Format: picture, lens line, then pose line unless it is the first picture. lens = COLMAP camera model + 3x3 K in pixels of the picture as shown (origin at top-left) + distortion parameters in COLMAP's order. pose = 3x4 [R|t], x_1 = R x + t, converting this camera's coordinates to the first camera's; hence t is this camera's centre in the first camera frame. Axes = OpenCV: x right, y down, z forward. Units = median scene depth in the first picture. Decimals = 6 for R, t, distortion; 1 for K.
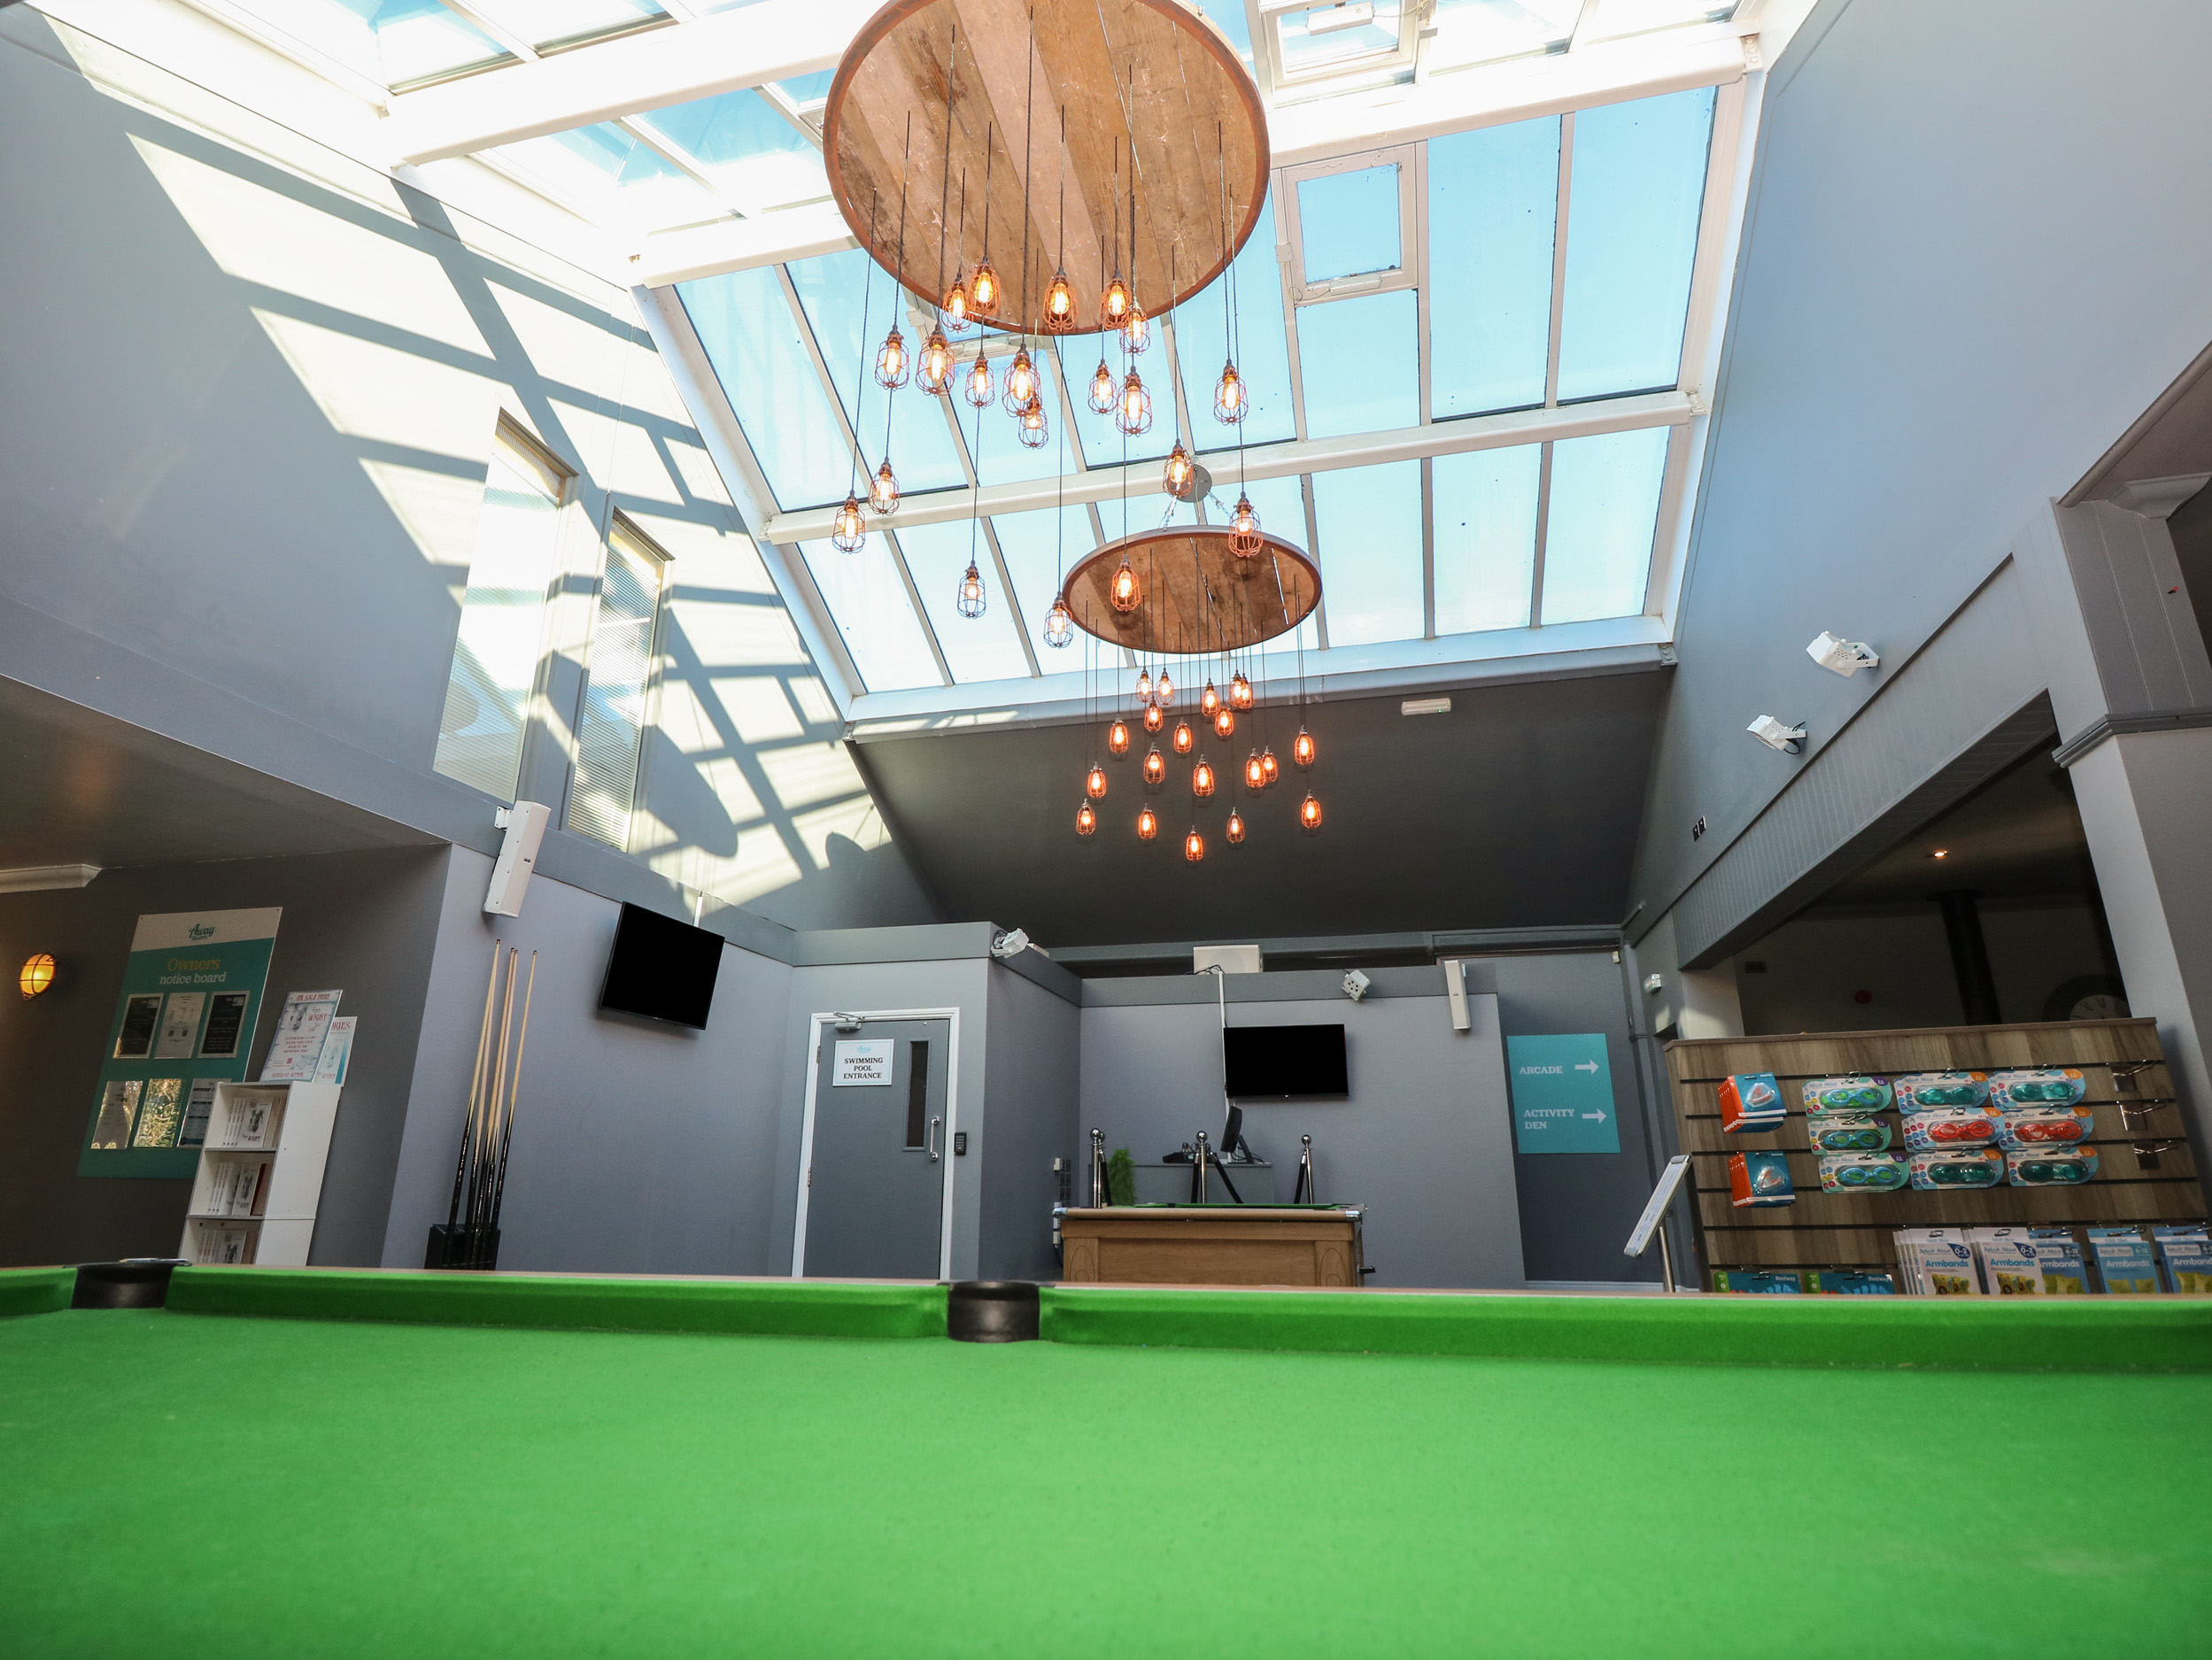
lens RADIAL K [[1179.3, 0, 1106.0], [0, 1179.3, 830.0], [0, 0, 1]] dist [-0.004606, -0.000923]
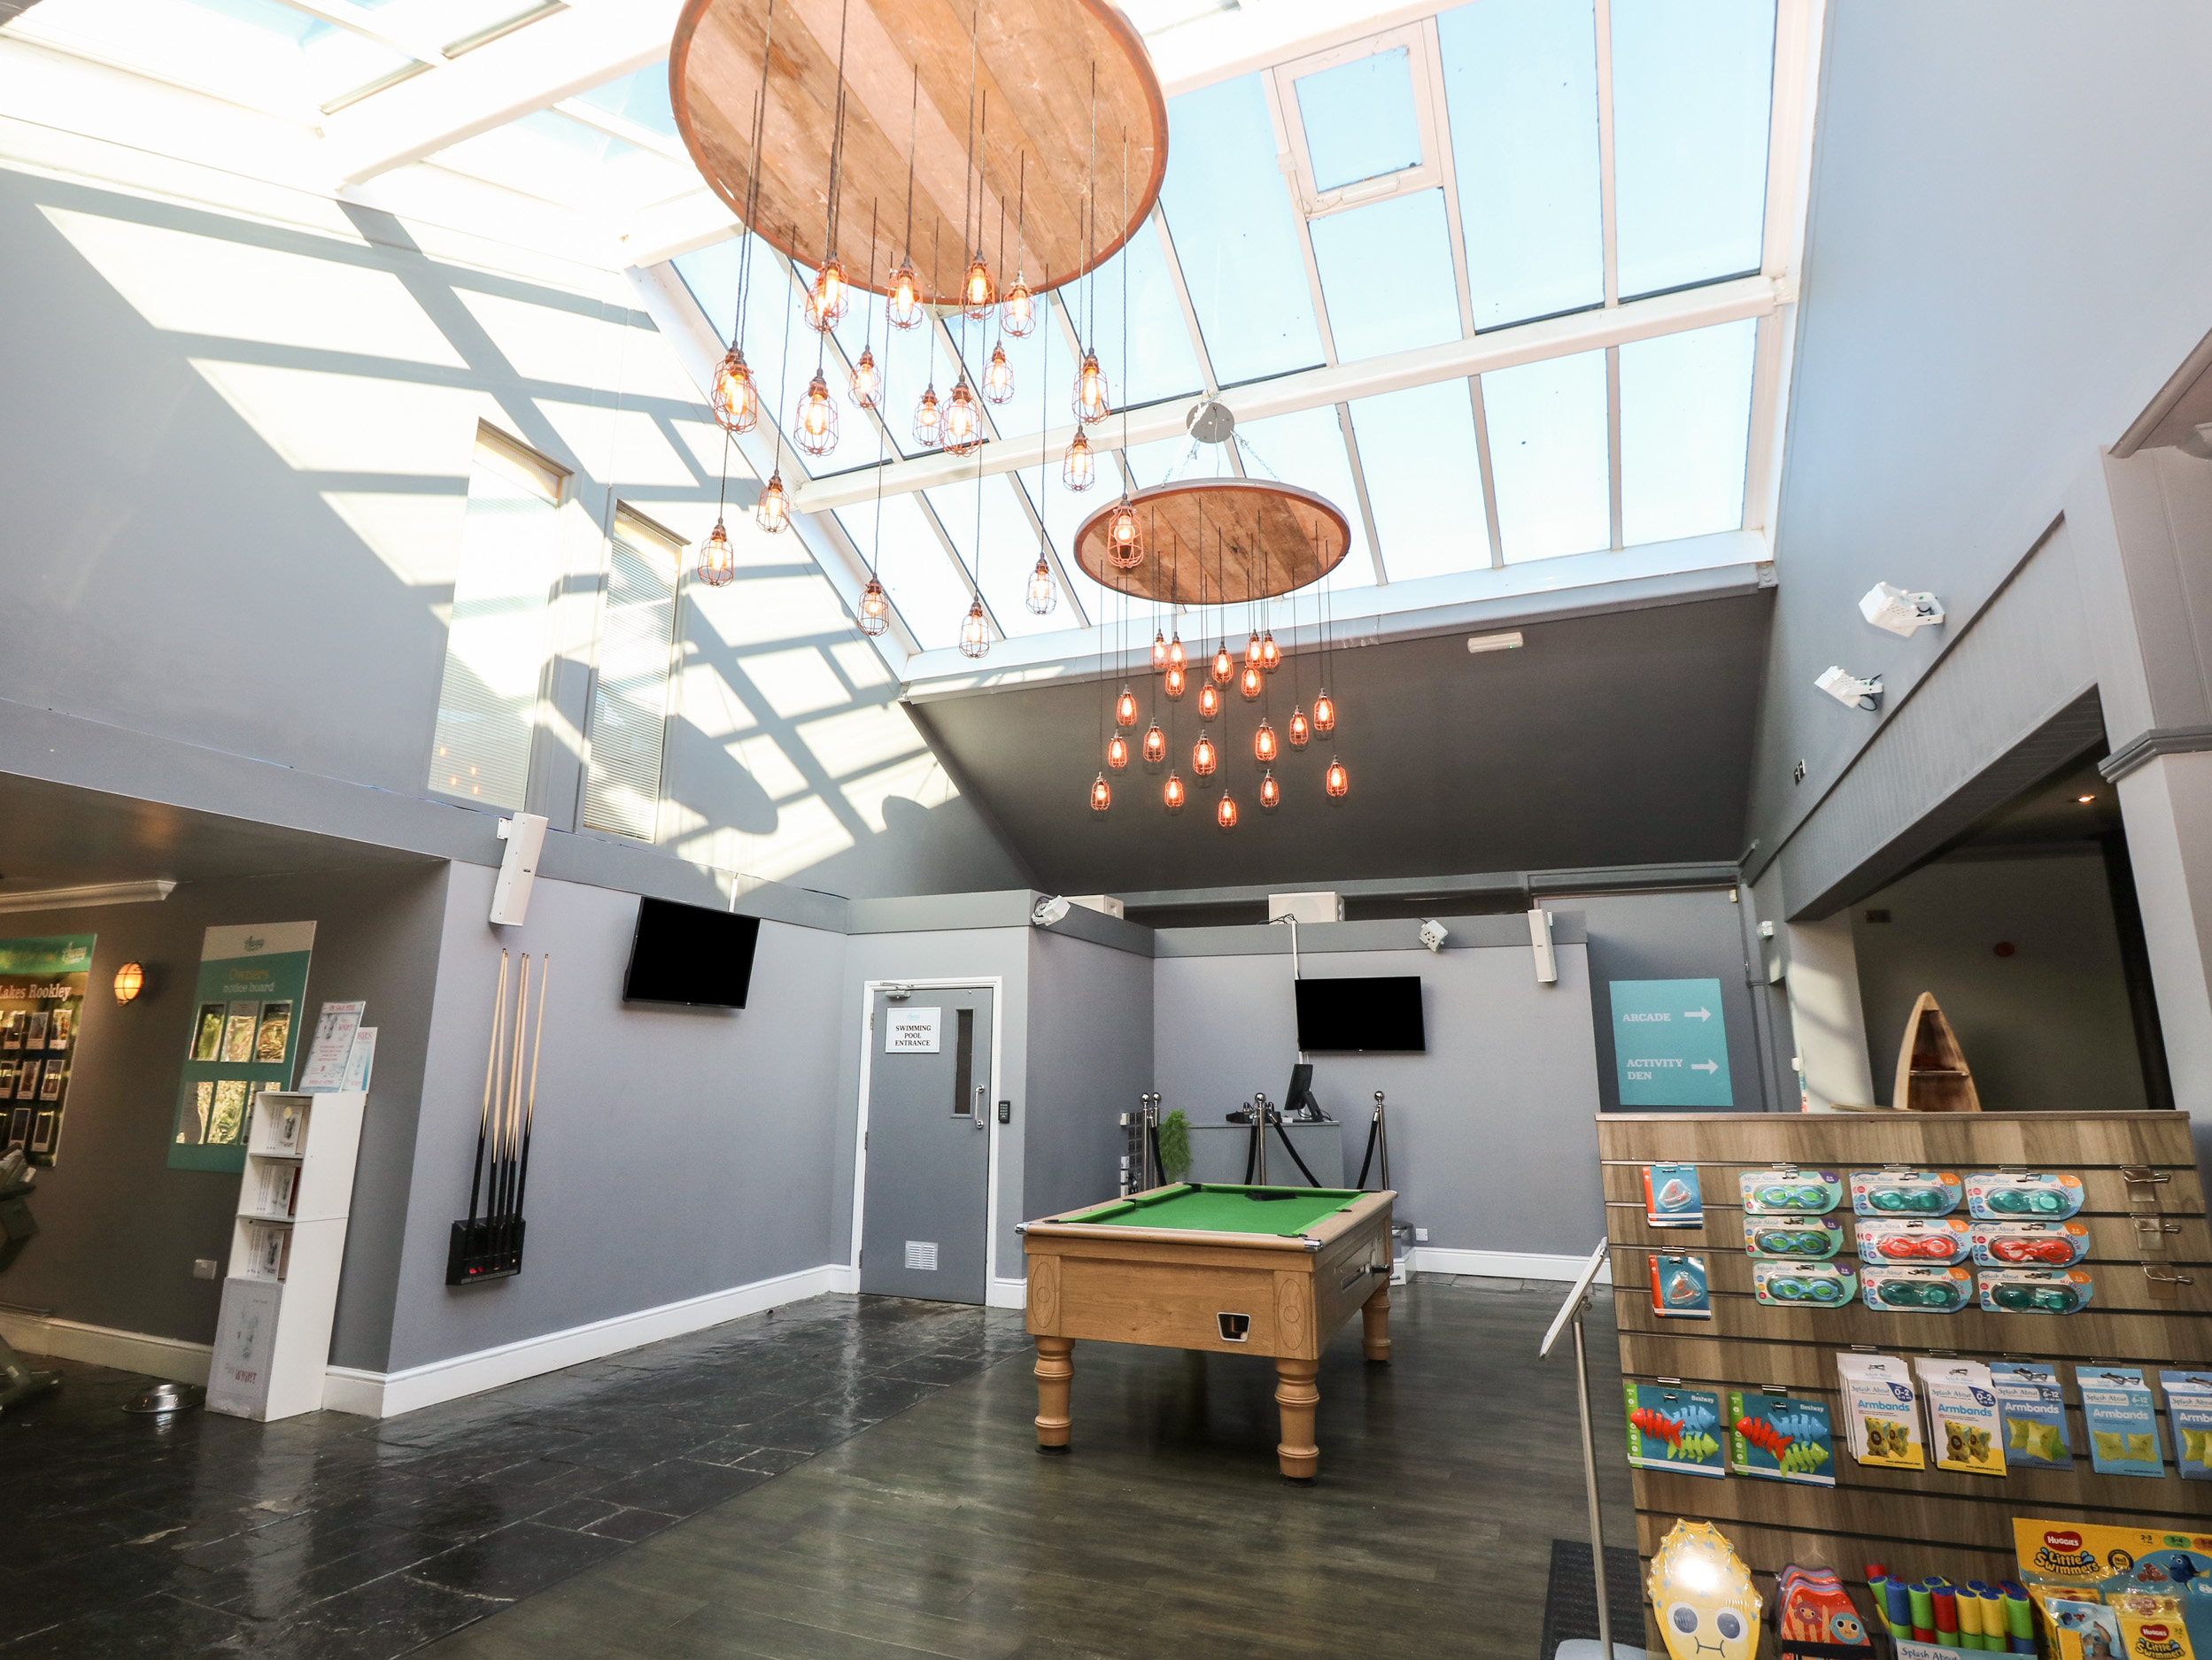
lens RADIAL K [[1169.4, 0, 1106.0], [0, 1169.4, 830.0], [0, 0, 1]] dist [-0.006715, -0.001060]
pose [[0.988971, -0.026438, -0.145730, 0.131346], [0.038992, 0.995705, 0.083971, -0.062238], [0.142884, -0.088727, 0.985754, 0.056762]]
